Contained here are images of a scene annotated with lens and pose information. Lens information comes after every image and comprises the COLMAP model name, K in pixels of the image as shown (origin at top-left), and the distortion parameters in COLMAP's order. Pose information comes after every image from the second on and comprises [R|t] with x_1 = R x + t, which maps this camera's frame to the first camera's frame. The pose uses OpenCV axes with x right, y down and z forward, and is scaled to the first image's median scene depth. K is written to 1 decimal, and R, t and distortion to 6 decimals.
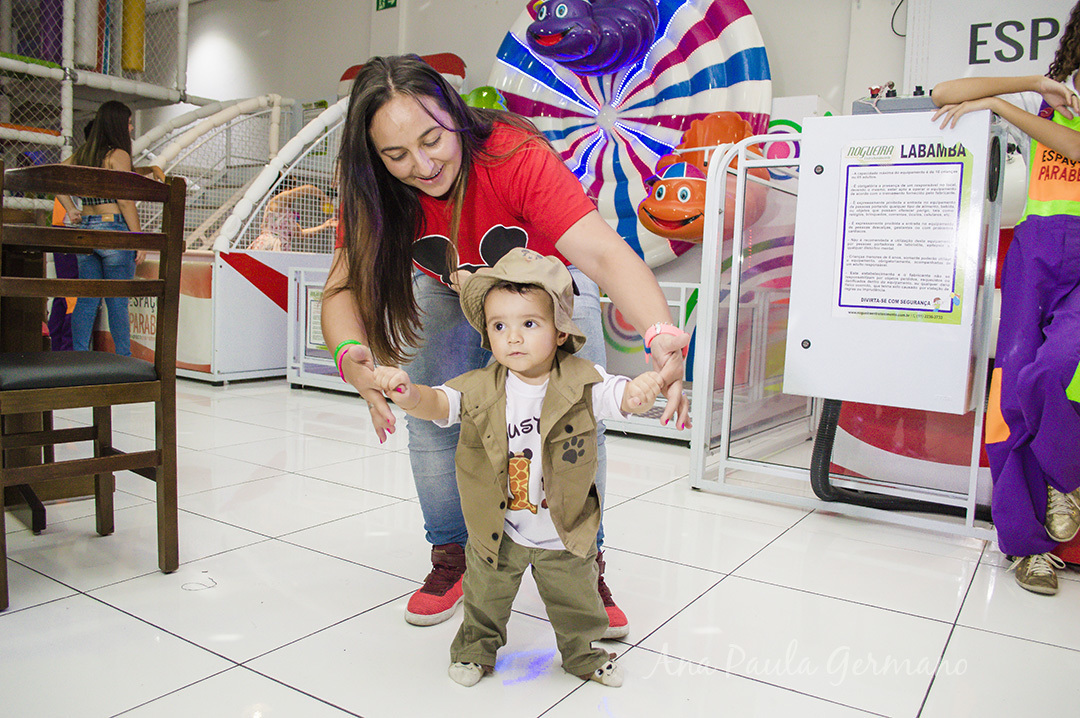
lens RADIAL K [[847.1, 0, 540.2], [0, 847.1, 357.0], [0, 0, 1]] dist [-0.007582, -0.003206]
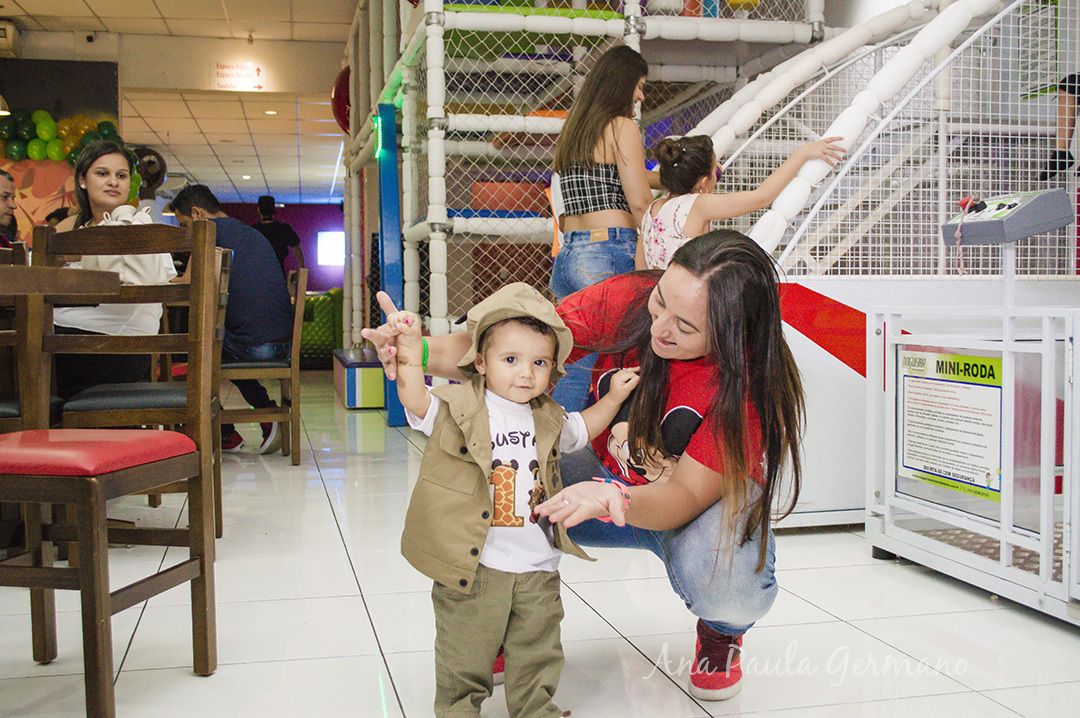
lens RADIAL K [[1194.1, 0, 541.2], [0, 1194.1, 357.3], [0, 0, 1]] dist [-0.016954, 0.000000]
pose [[0.723455, -0.005152, -0.690353, 0.039543], [-0.037596, 0.998194, -0.046848, -0.037545], [0.689347, 0.059847, 0.721955, 0.371162]]
